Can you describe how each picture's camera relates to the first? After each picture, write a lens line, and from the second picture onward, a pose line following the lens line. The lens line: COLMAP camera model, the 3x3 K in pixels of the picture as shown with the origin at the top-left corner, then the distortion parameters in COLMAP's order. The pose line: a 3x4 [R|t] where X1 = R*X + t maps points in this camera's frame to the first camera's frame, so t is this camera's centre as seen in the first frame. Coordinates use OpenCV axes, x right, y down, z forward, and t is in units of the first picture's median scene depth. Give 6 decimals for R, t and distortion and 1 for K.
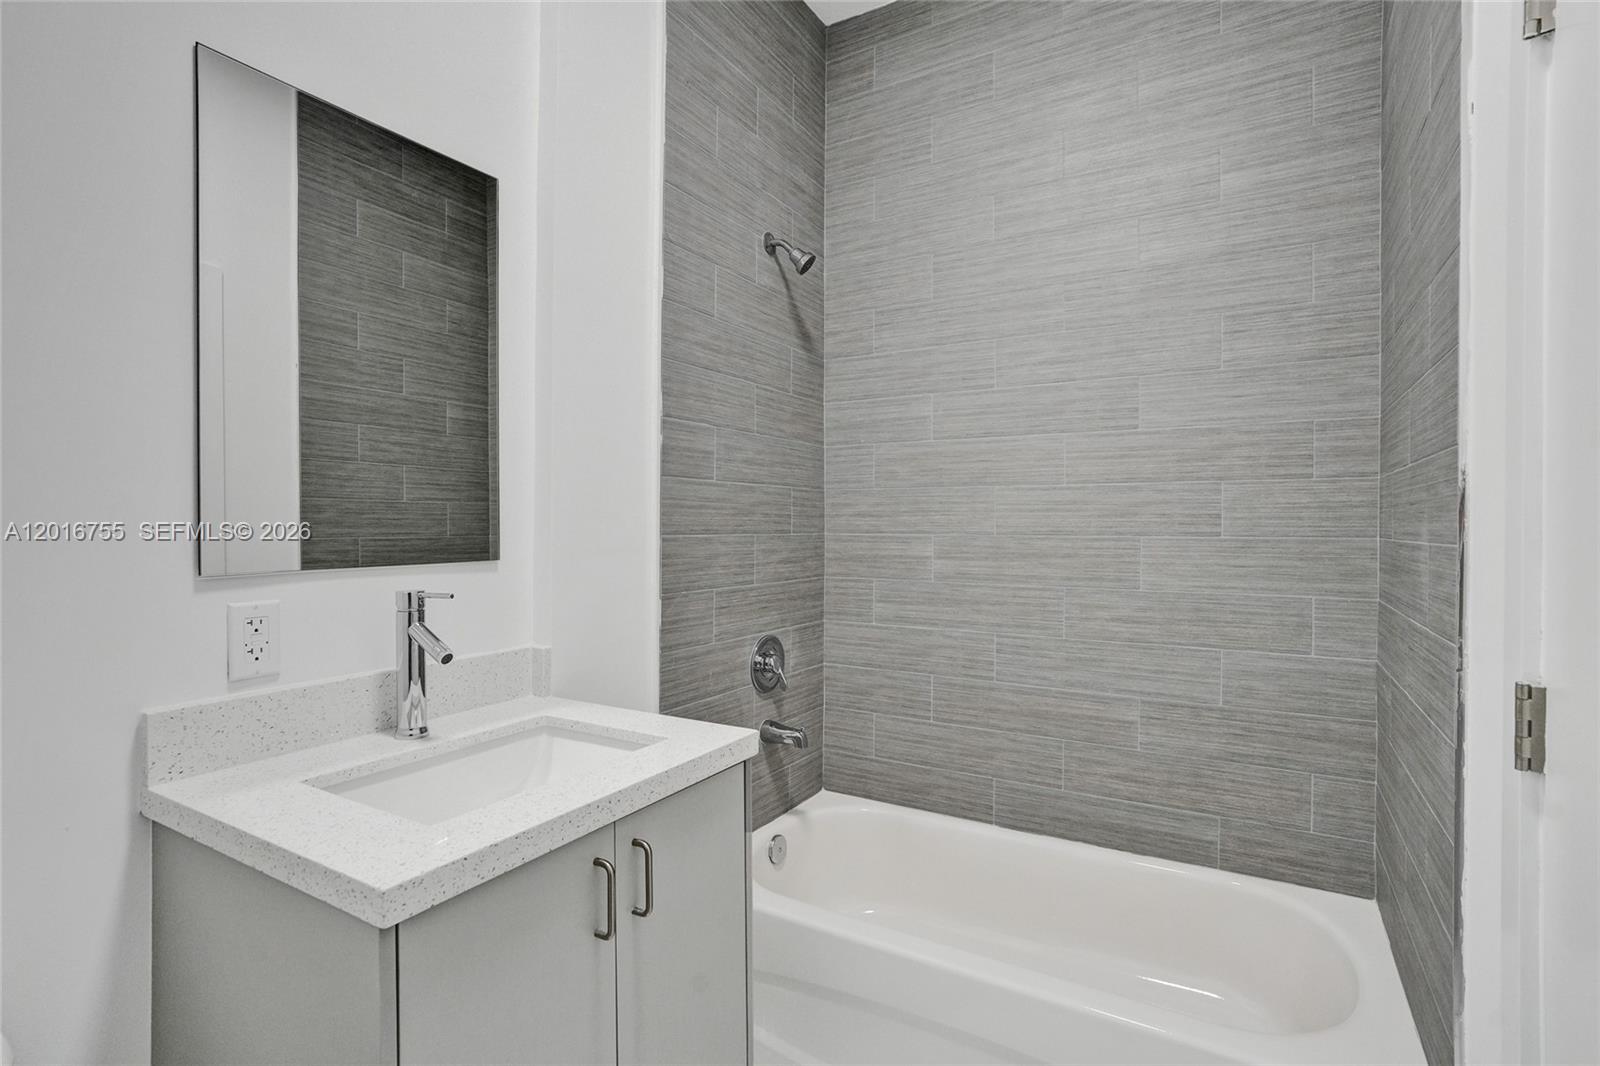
lens RADIAL K [[756.1, 0, 818.8], [0, 756.1, 511.3], [0, 0, 1]] dist [0.001217, 0.000163]
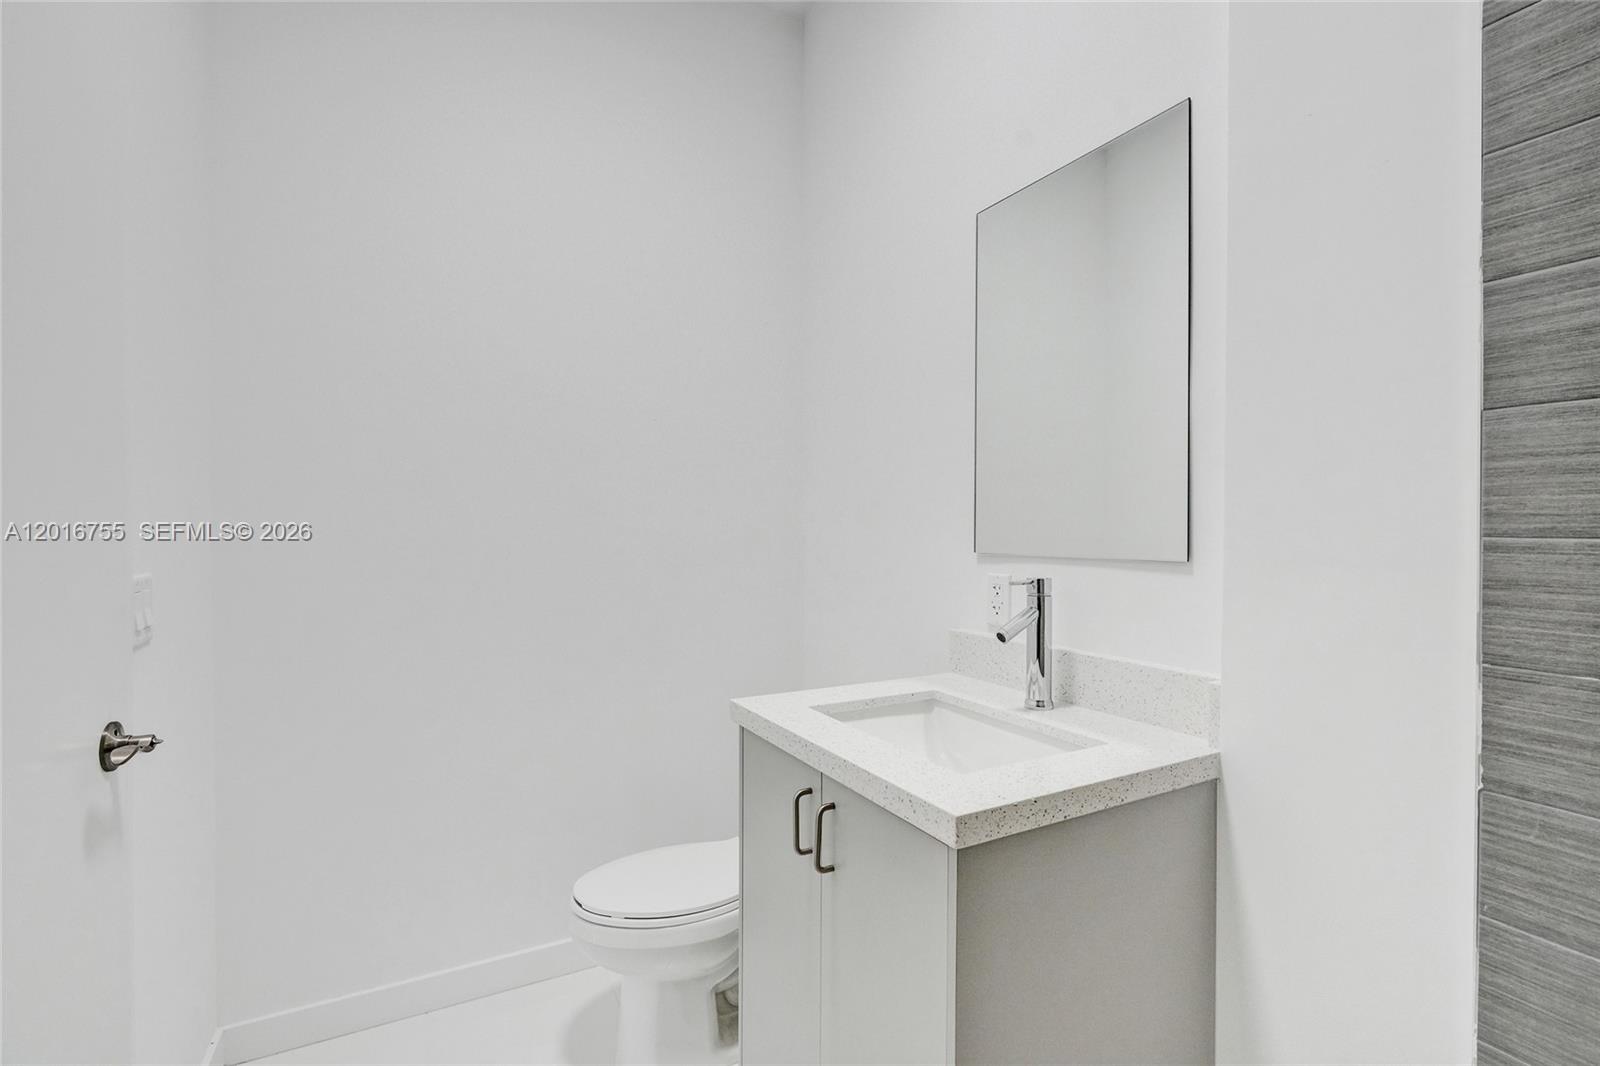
lens RADIAL K [[734.2, 0, 807.8], [0, 734.2, 532.3], [0, 0, 1]] dist [-0.000697, -0.000224]
pose [[-0.506651, -0.001036, -0.862150, 0.394478], [0.003891, 0.999986, -0.003488, 0.028376], [0.862142, -0.005122, -0.506640, 0.870020]]
